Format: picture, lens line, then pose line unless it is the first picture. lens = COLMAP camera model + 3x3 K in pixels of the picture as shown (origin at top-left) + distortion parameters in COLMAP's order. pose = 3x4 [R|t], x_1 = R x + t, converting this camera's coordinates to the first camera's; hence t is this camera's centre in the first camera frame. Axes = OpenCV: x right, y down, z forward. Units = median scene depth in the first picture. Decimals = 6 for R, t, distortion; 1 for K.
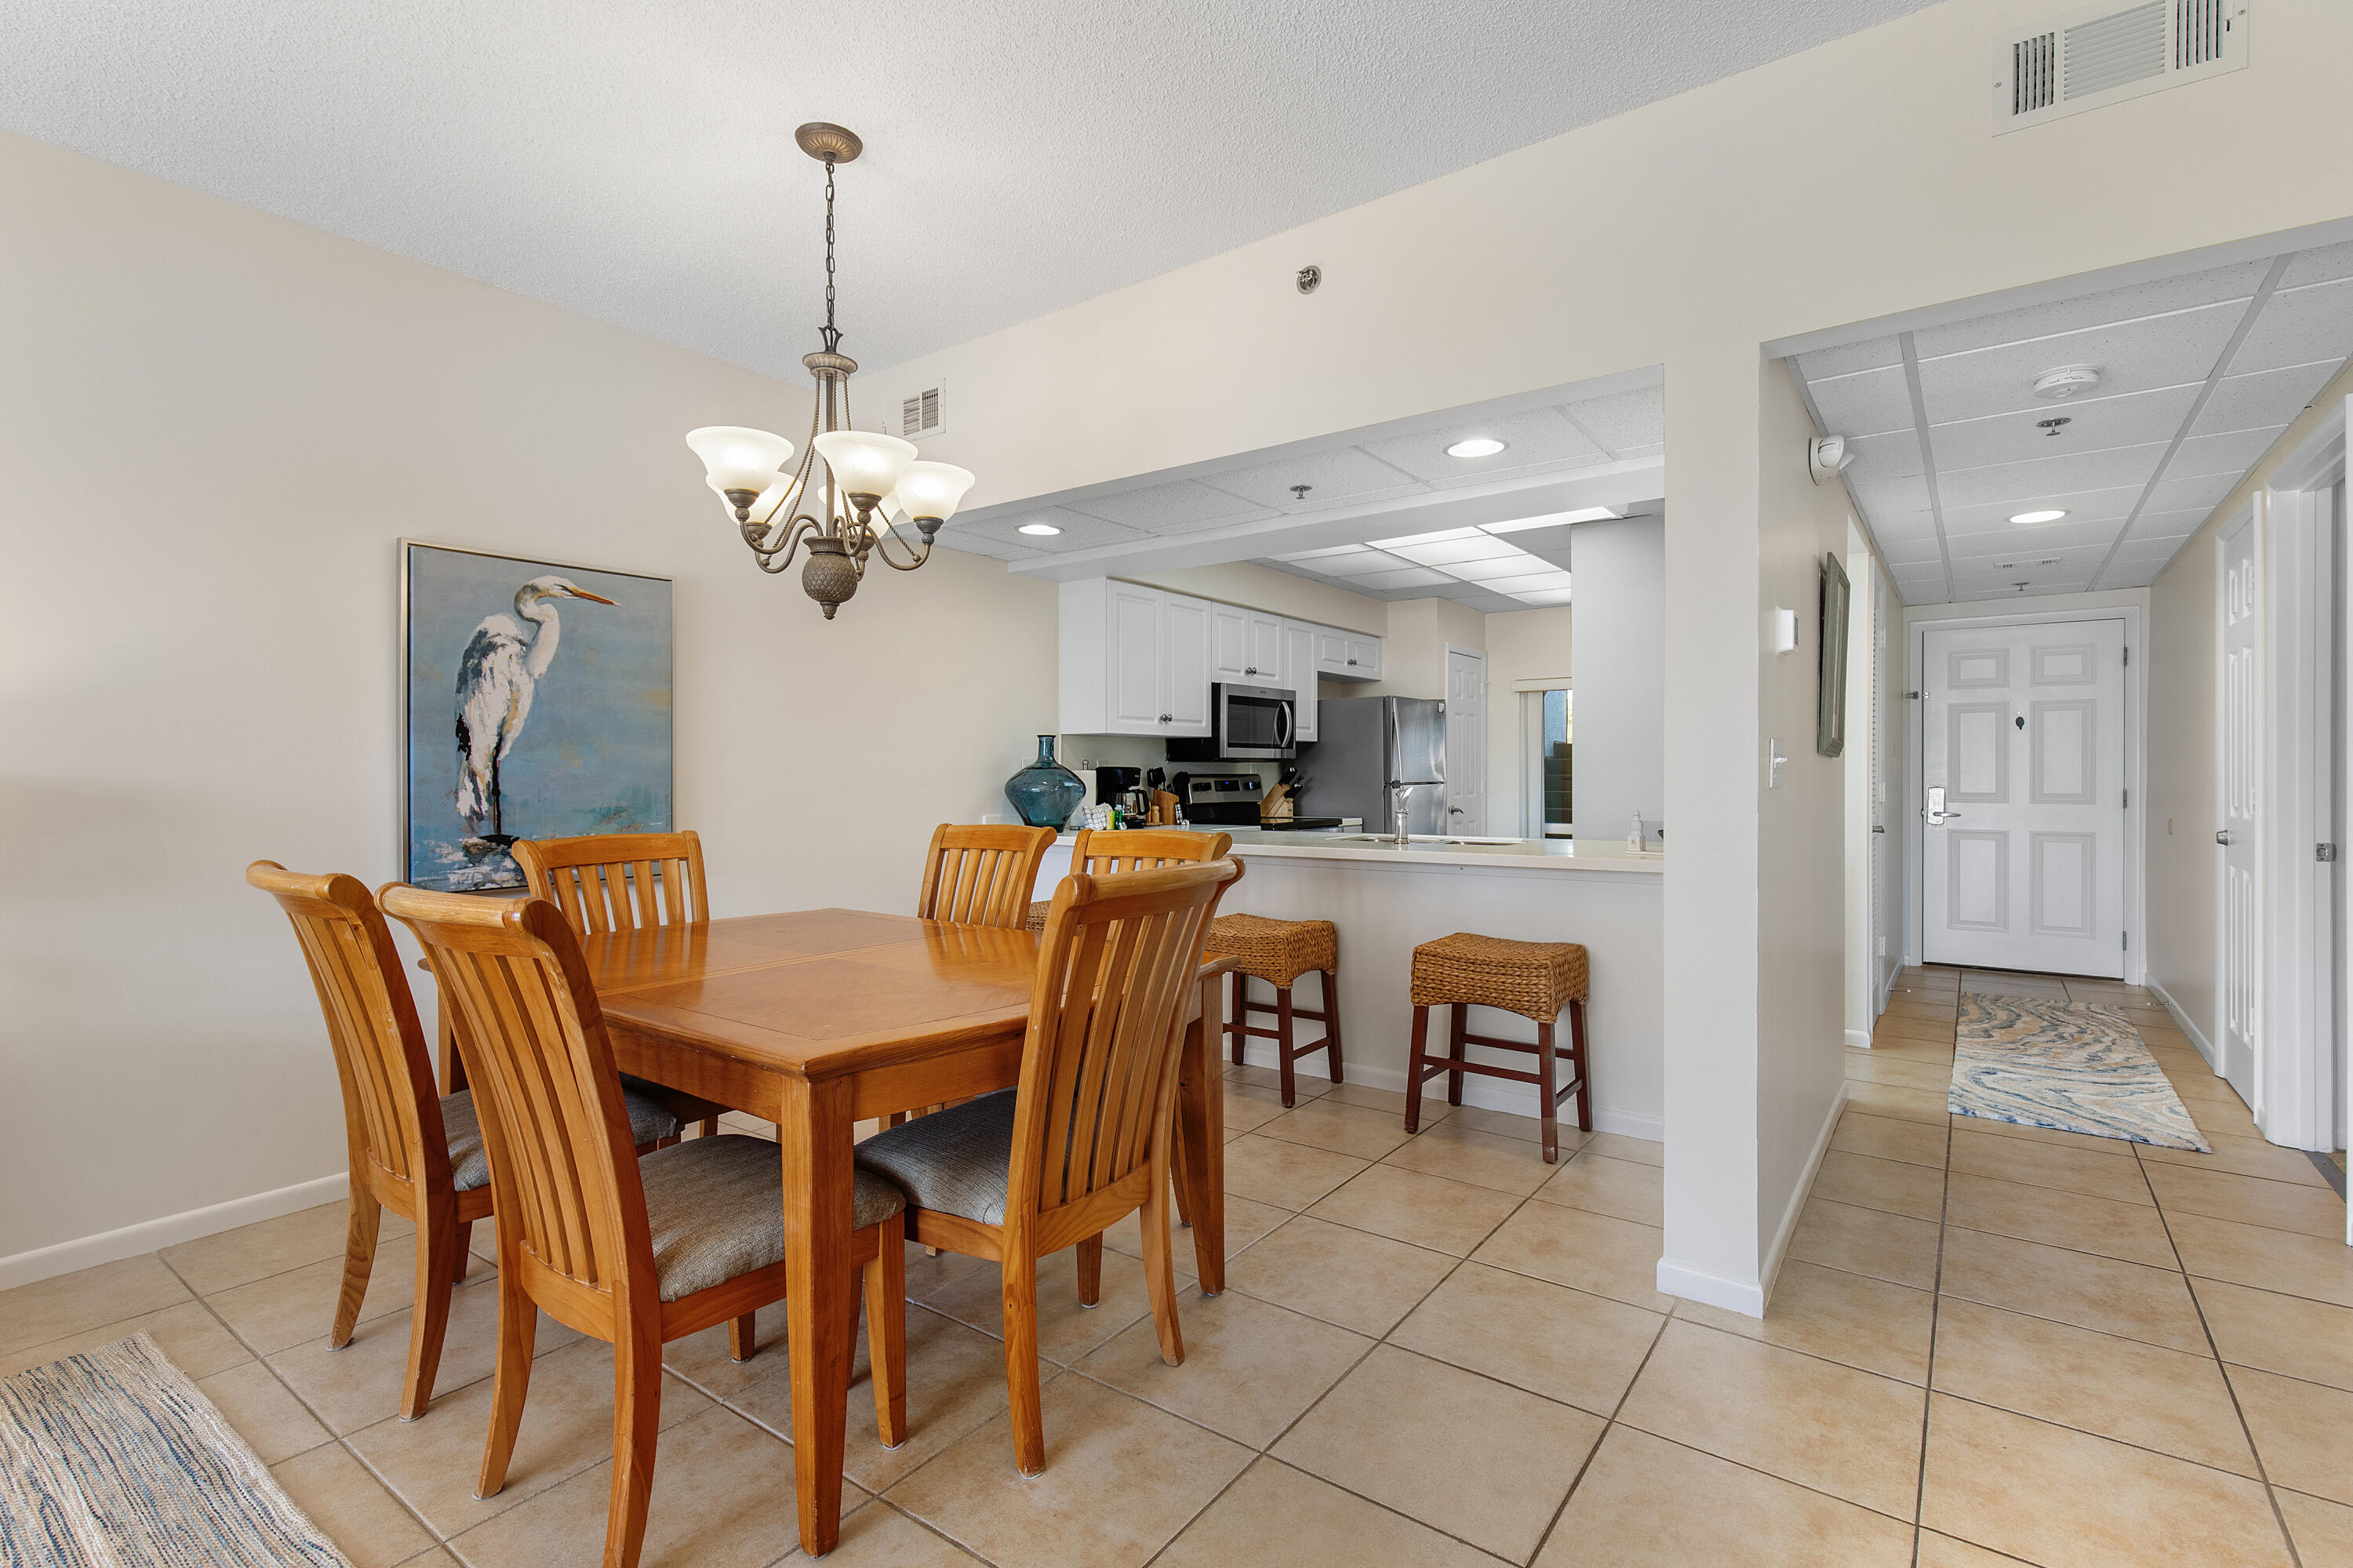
lens RADIAL K [[1077.8, 0, 1179.4], [0, 1077.8, 776.0], [0, 0, 1]] dist [0.014290, -0.001513]
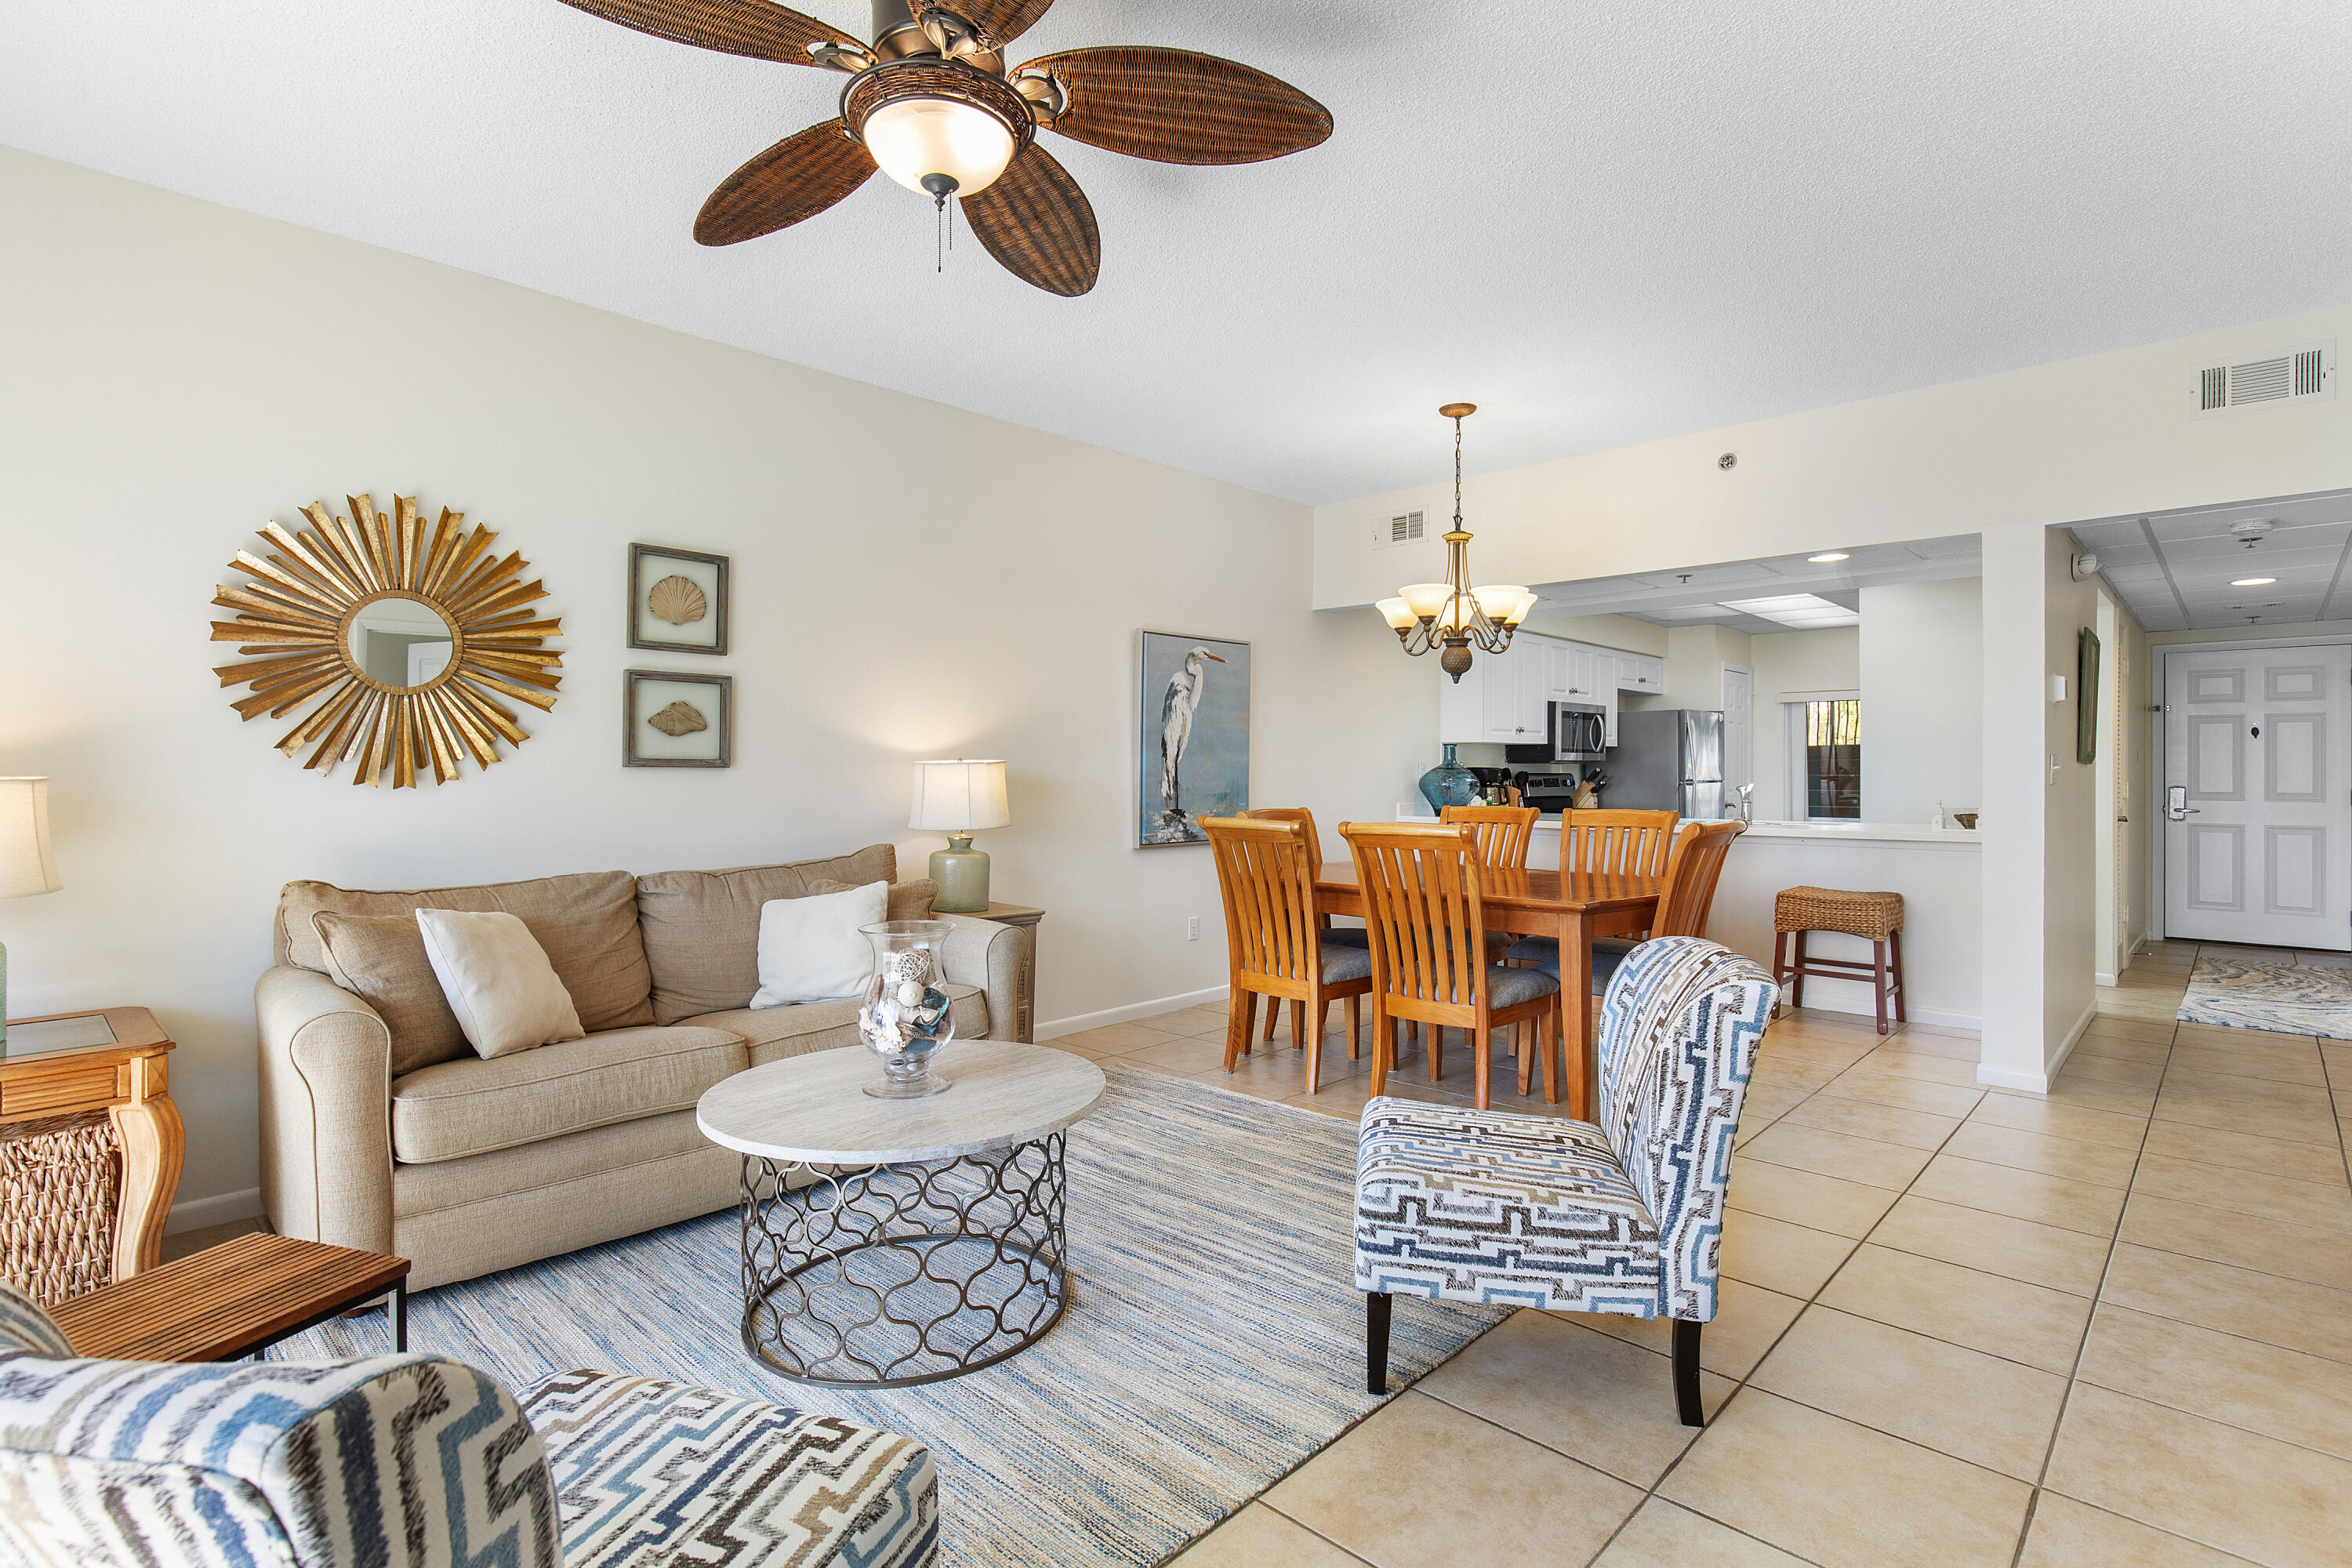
lens RADIAL K [[1115.7, 0, 1183.9], [0, 1115.7, 765.9], [0, 0, 1]] dist [0.002722, 0.000178]
pose [[0.991966, 0.004214, -0.126438, -0.389772], [-0.005061, 0.999967, -0.006381, 0.000558], [0.126407, 0.006970, 0.991954, -0.608715]]
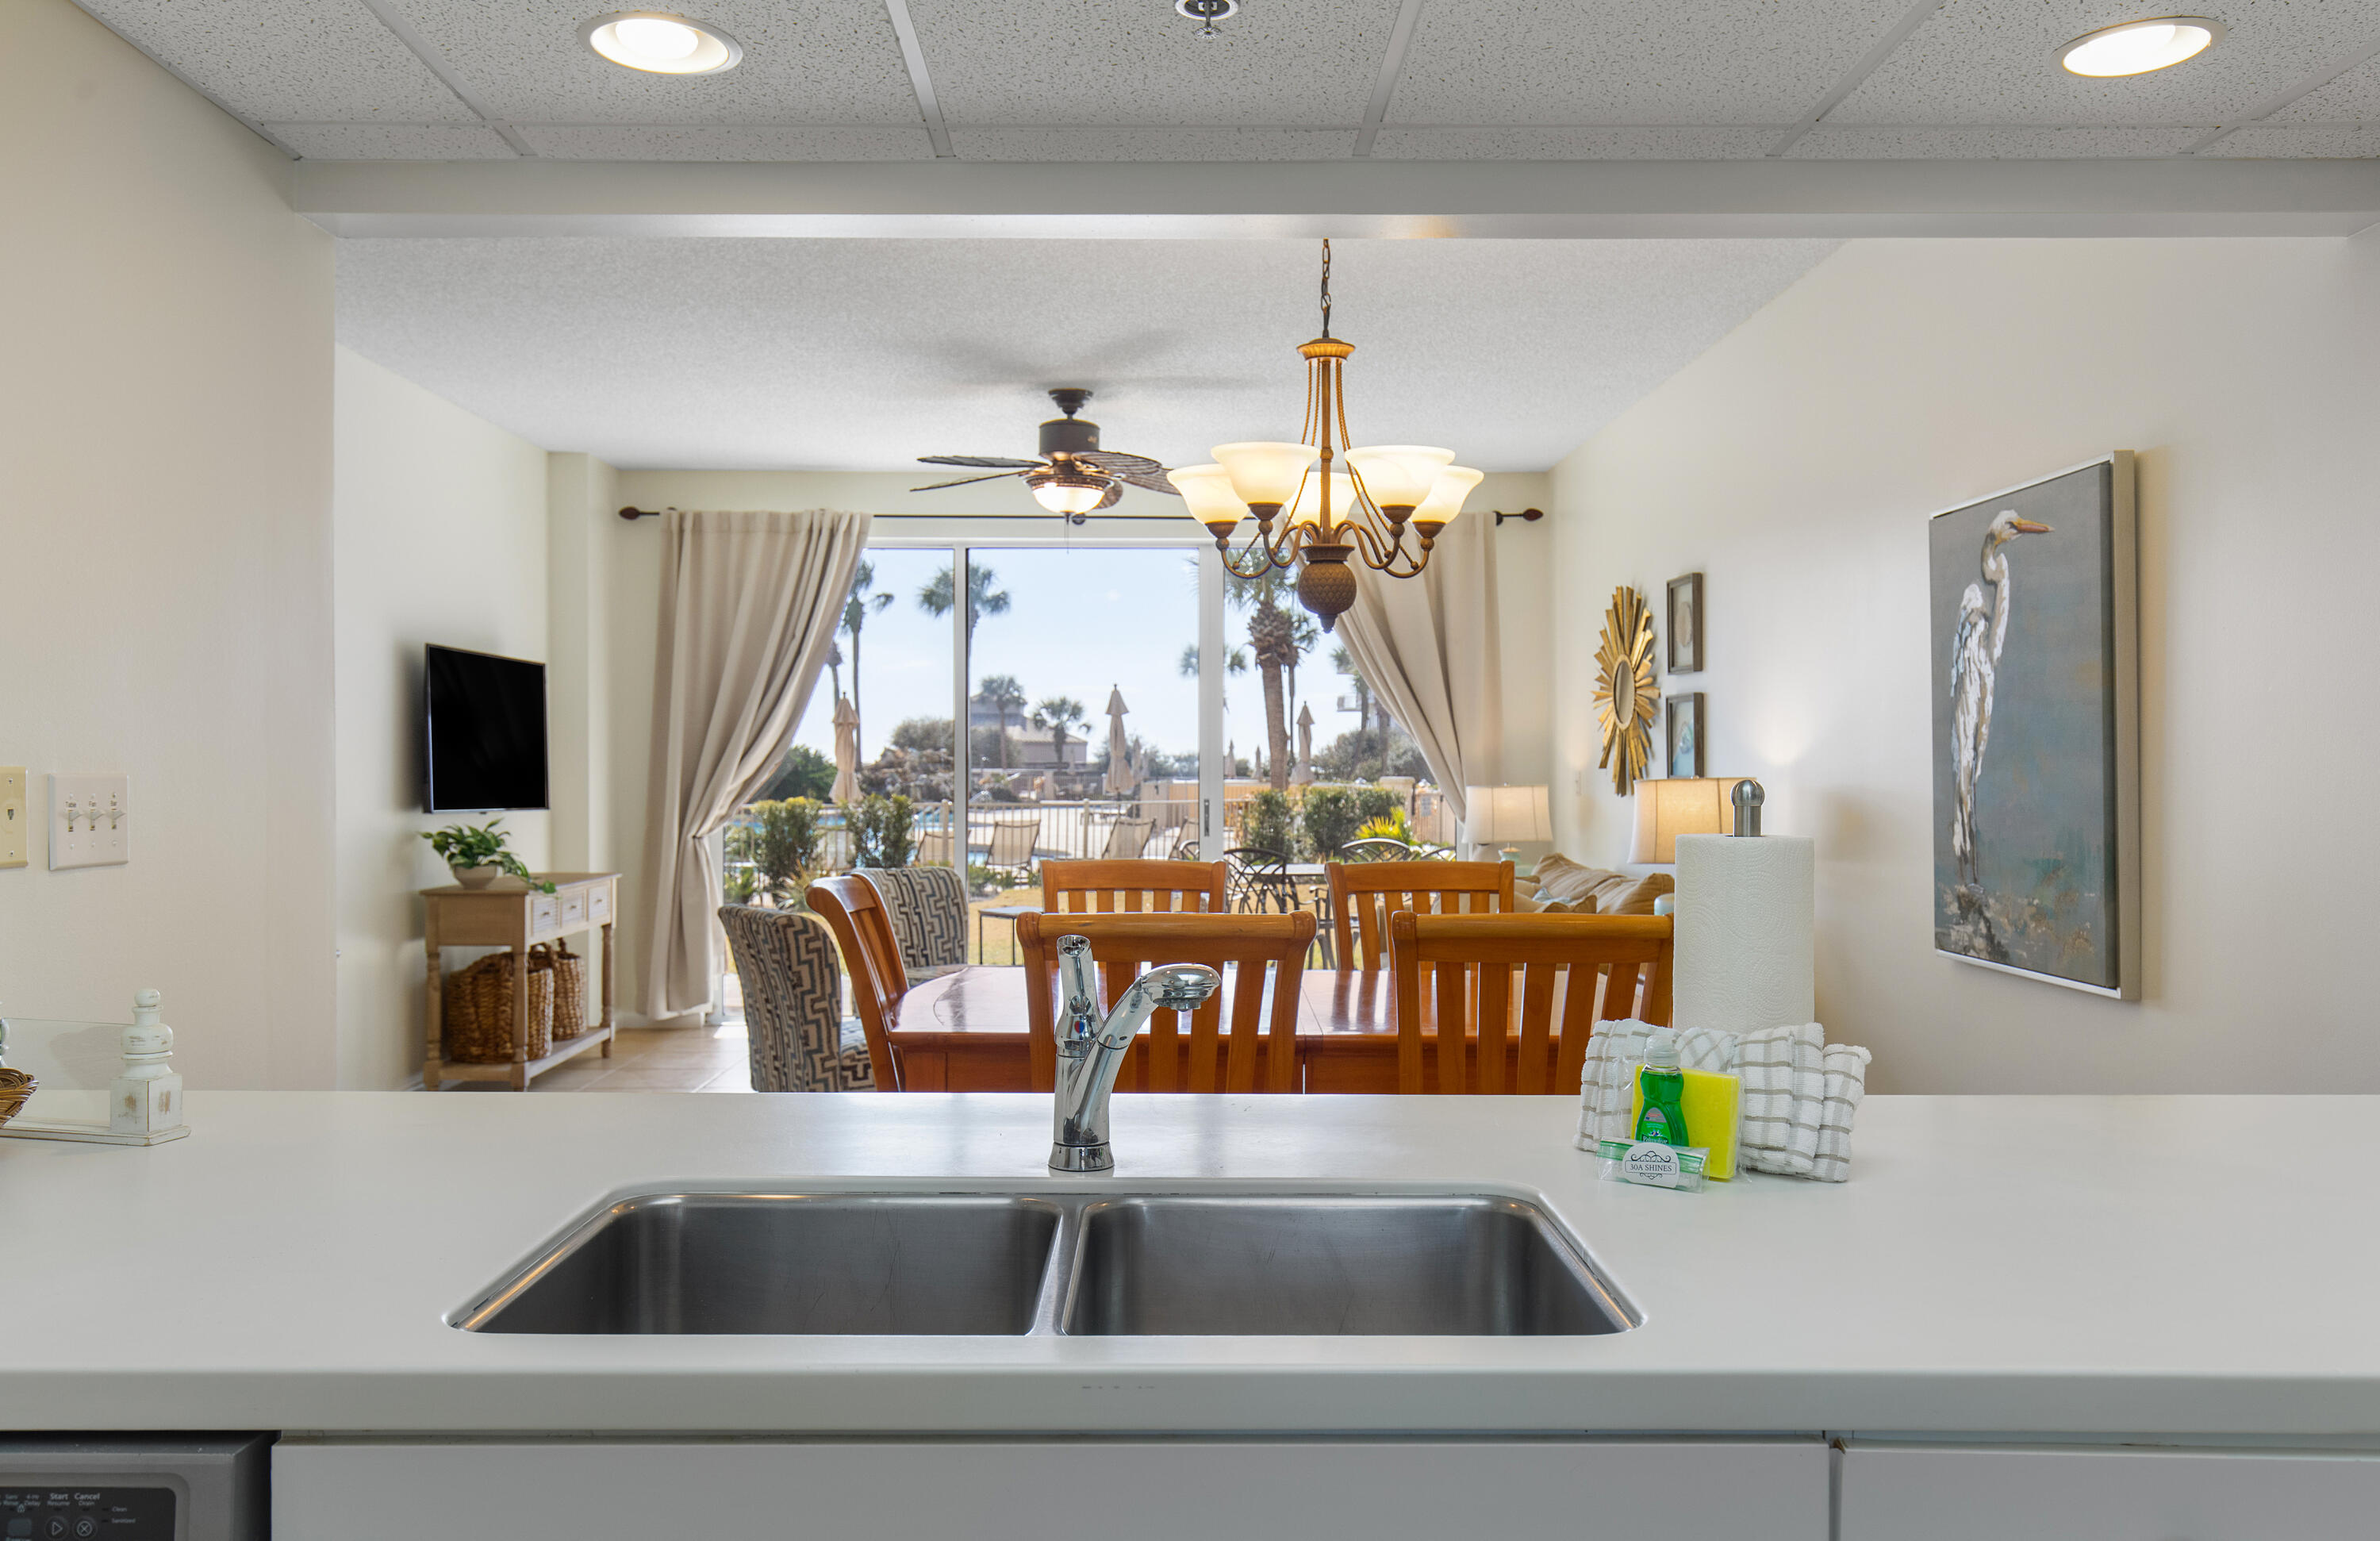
lens RADIAL K [[1826.1, 0, 1234.1], [0, 1826.1, 727.4], [0, 0, 1]] dist [0.008903, 0.008602]
pose [[-0.776934, -0.010934, -0.629487, 0.506217], [-0.002596, 0.999896, -0.014163, -0.031540], [0.629577, -0.009370, -0.776882, 1.560773]]
